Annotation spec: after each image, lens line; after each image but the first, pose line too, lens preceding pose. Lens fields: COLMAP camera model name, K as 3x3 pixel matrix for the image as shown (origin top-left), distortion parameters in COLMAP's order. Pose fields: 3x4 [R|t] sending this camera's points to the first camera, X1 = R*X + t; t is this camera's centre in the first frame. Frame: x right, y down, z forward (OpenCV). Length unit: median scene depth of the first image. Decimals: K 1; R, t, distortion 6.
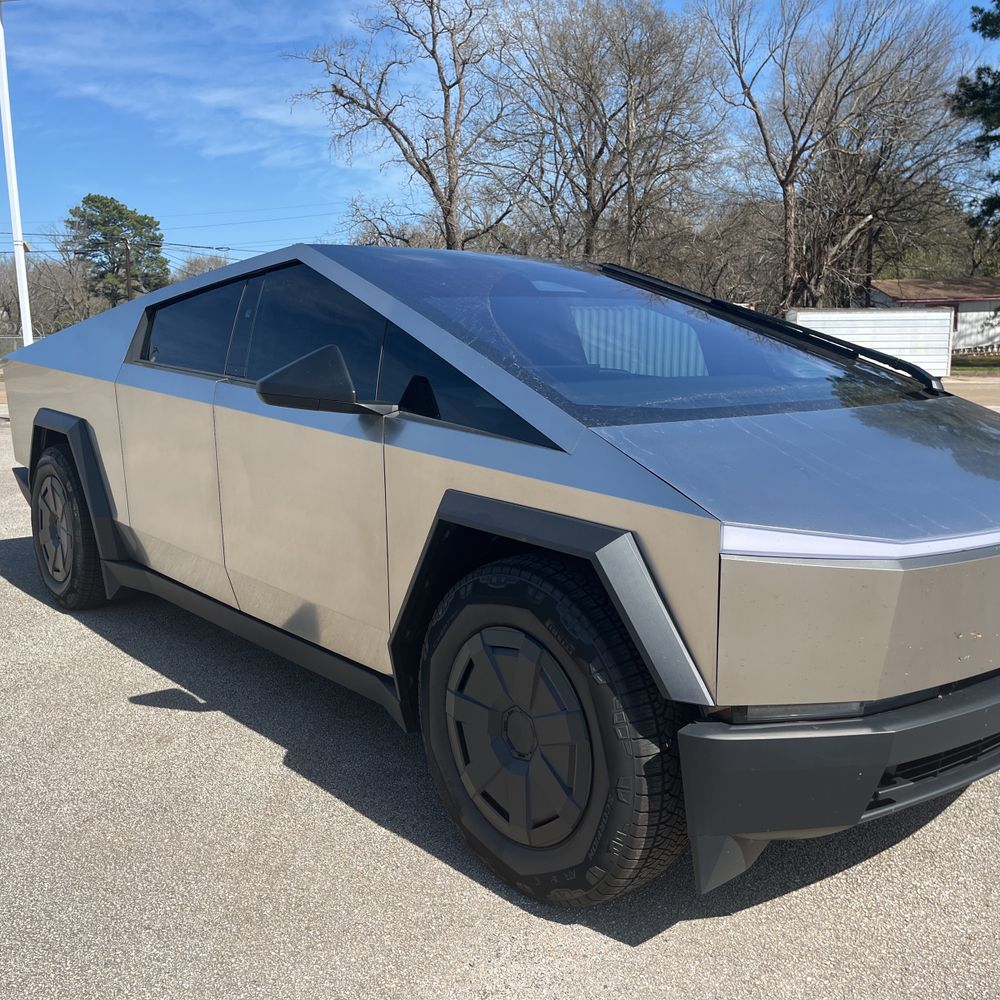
lens RADIAL K [[1014.1, 0, 500.0], [0, 1014.1, 500.0], [0, 0, 1]] dist [0.069926, -0.090236]
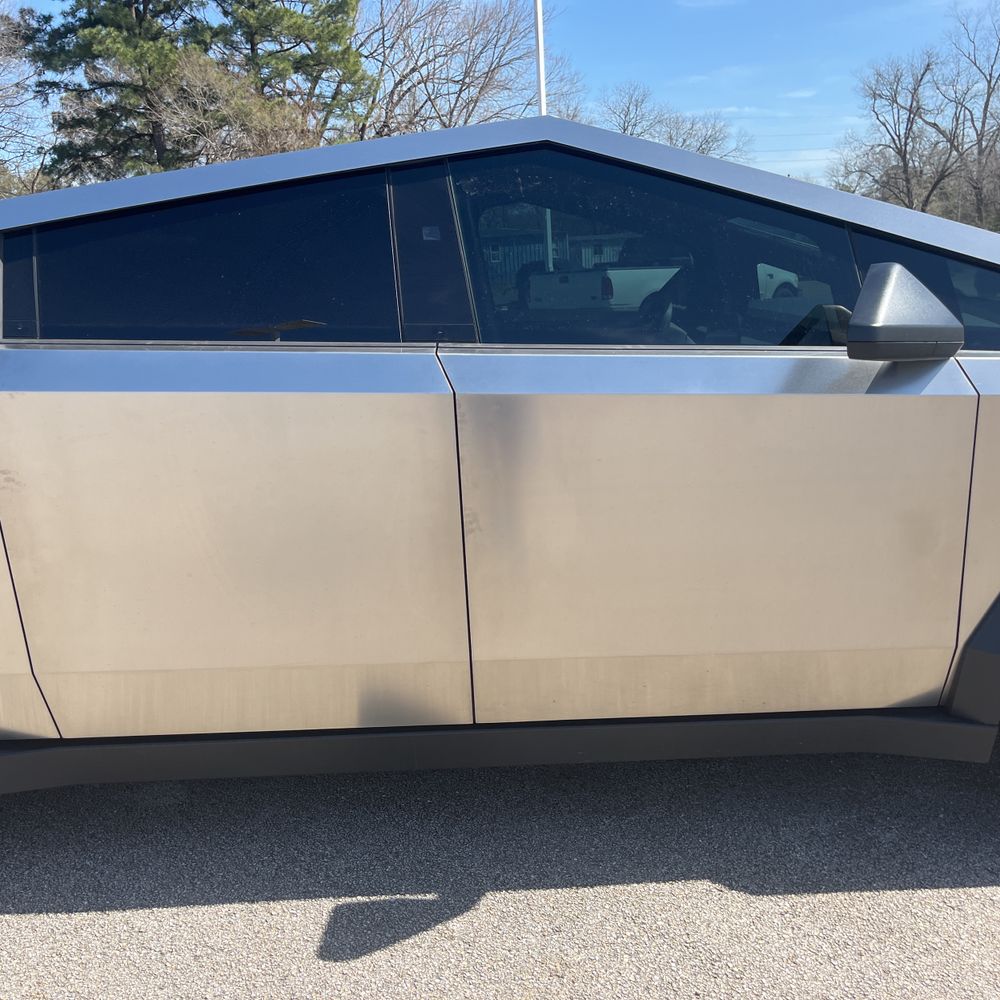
lens RADIAL K [[1014.1, 0, 500.0], [0, 1014.1, 500.0], [0, 0, 1]] dist [0.069926, -0.090236]
pose [[0.637076, -0.198310, 0.744854, -0.495641], [0.165814, 0.978973, 0.118820, -0.068528], [-0.752755, 0.047810, 0.656562, 0.426508]]
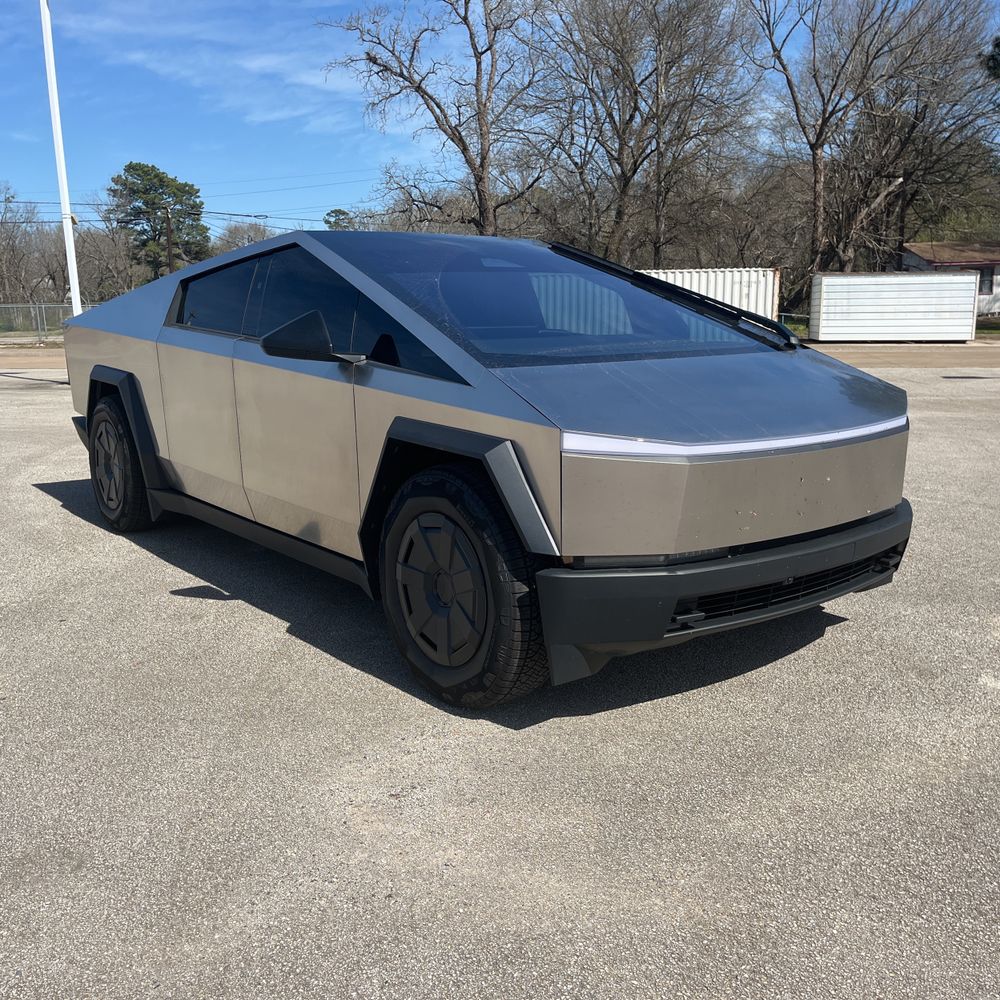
lens RADIAL K [[1014.1, 0, 500.0], [0, 1014.1, 500.0], [0, 0, 1]] dist [0.069926, -0.090236]
pose [[0.999280, 0.002543, -0.037860, 0.071199], [-0.001311, 0.999470, 0.032536, 0.029345], [0.037922, -0.032463, 0.998753, -0.186015]]
